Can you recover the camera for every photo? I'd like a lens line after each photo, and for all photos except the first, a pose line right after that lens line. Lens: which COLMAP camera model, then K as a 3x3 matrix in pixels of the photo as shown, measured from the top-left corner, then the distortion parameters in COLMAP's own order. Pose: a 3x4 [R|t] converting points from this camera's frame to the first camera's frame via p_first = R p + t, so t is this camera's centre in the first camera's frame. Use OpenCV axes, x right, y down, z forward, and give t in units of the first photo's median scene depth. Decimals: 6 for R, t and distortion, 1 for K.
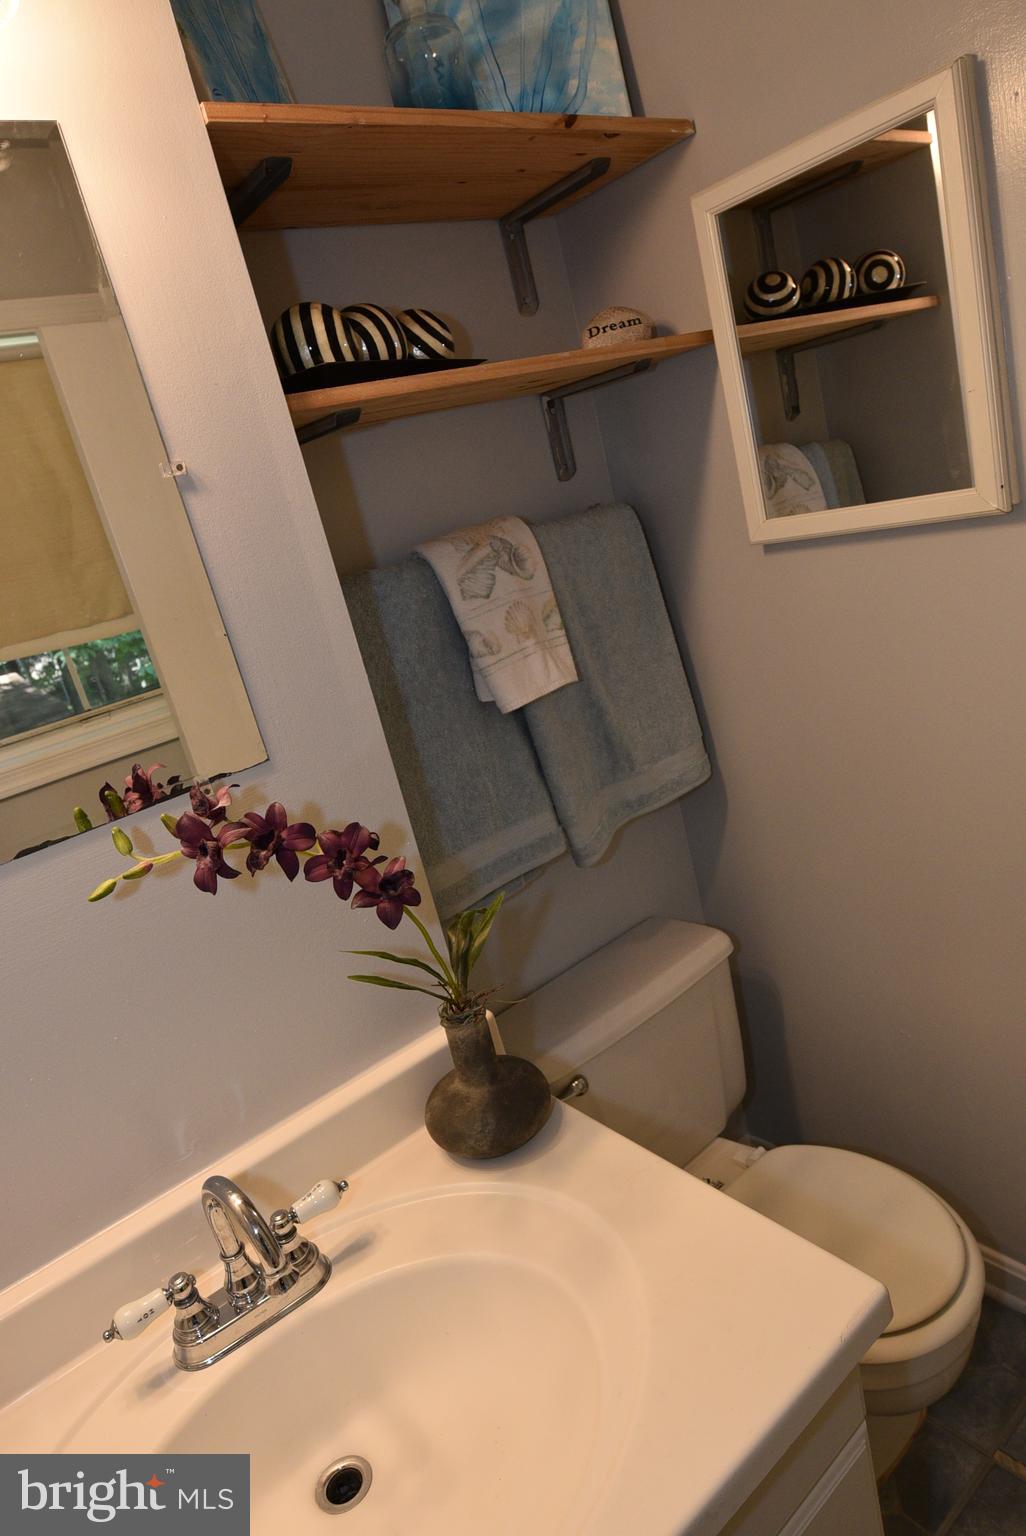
lens RADIAL K [[936.2, 0, 513.0], [0, 936.2, 768.0], [0, 0, 1]] dist [-0.011270, -0.006426]
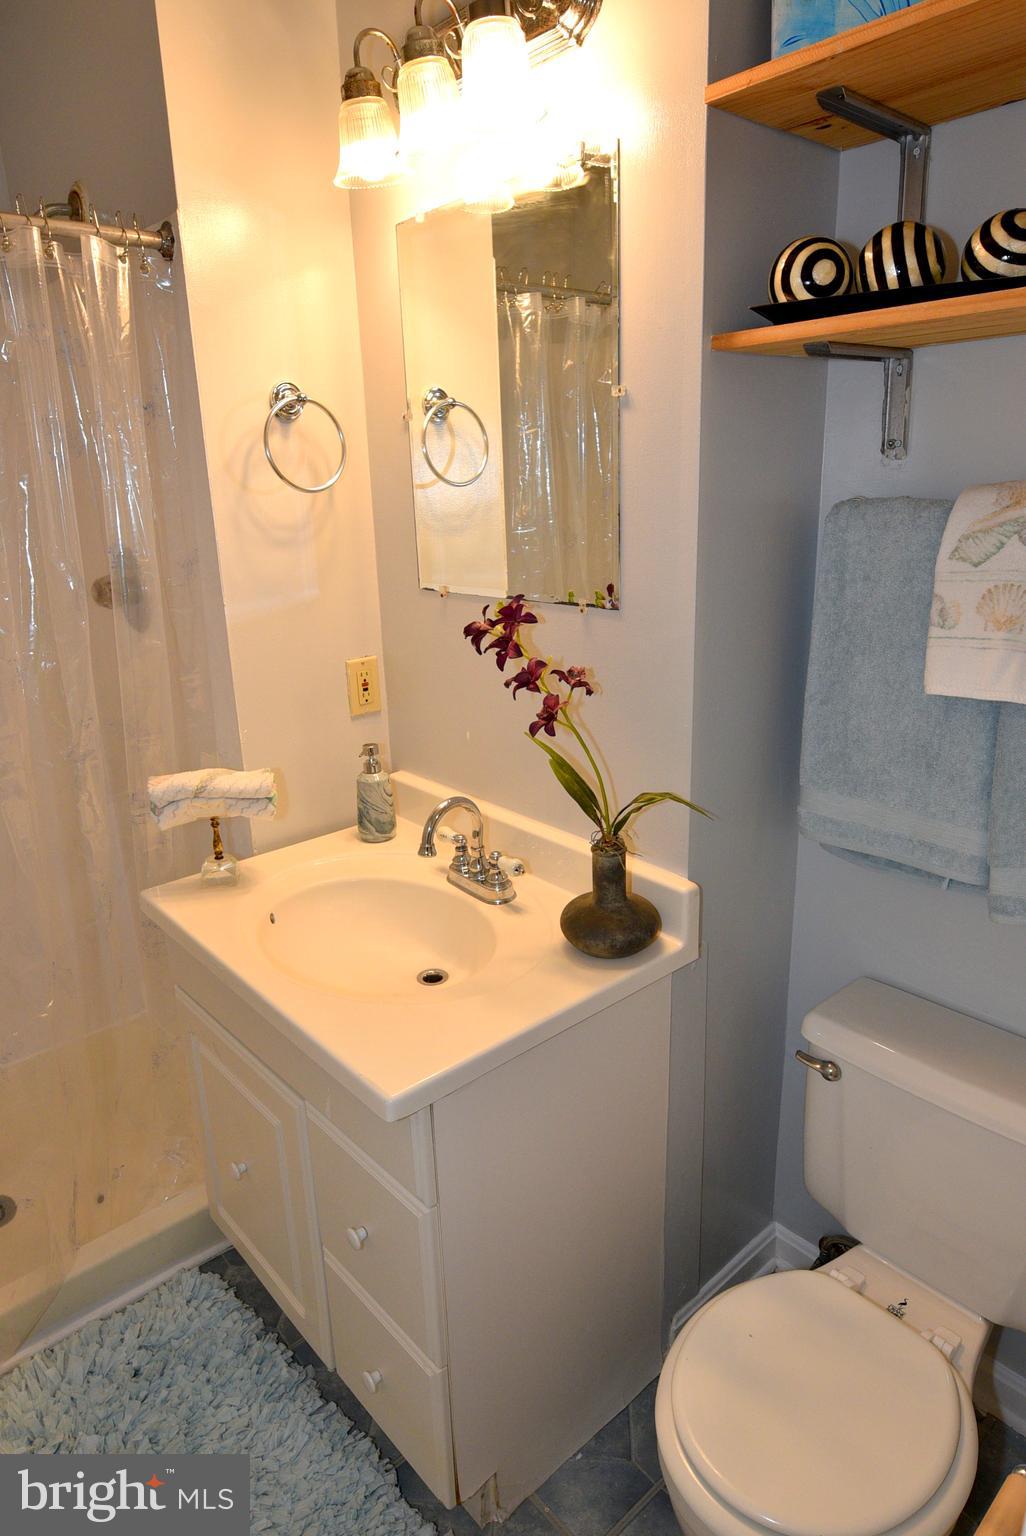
lens RADIAL K [[936.2, 0, 513.0], [0, 936.2, 768.0], [0, 0, 1]] dist [-0.011270, -0.006426]
pose [[0.048256, 0.510818, -0.858334, 0.782573], [-0.255130, 0.837133, 0.483857, -0.333679], [0.965702, 0.195637, 0.170722, 0.485626]]
